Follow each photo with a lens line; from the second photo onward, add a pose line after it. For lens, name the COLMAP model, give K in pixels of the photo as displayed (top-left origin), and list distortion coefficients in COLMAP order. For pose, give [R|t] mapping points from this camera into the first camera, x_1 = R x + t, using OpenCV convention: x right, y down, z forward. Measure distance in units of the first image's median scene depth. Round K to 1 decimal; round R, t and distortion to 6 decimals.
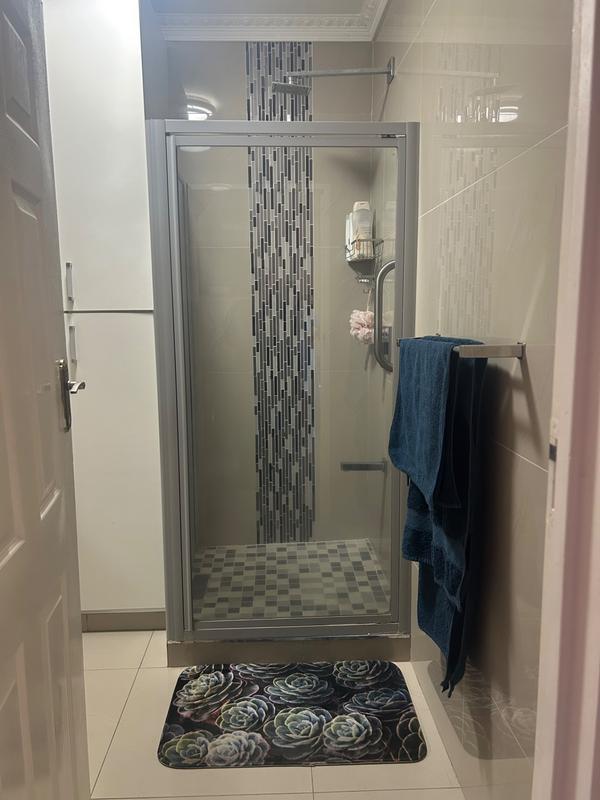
lens RADIAL K [[602.0, 0, 301.9], [0, 602.0, 394.4], [0, 0, 1]] dist [0.067696, -0.079863]
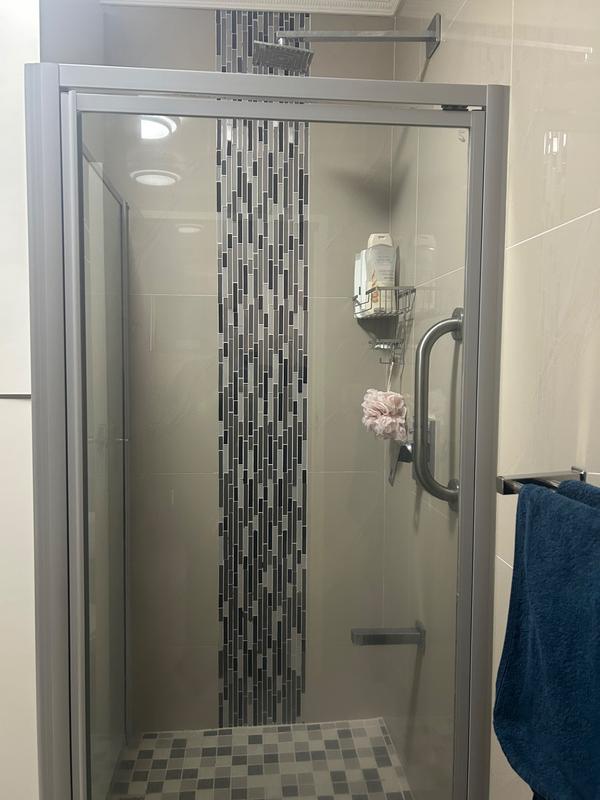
lens RADIAL K [[602.0, 0, 299.8], [0, 602.0, 397.6], [0, 0, 1]] dist [0.067696, -0.079863]
pose [[0.999224, 0.013289, 0.037082, -0.014979], [-0.010282, 0.996732, -0.080127, -0.071331], [-0.038026, 0.079683, 0.996095, 0.311994]]
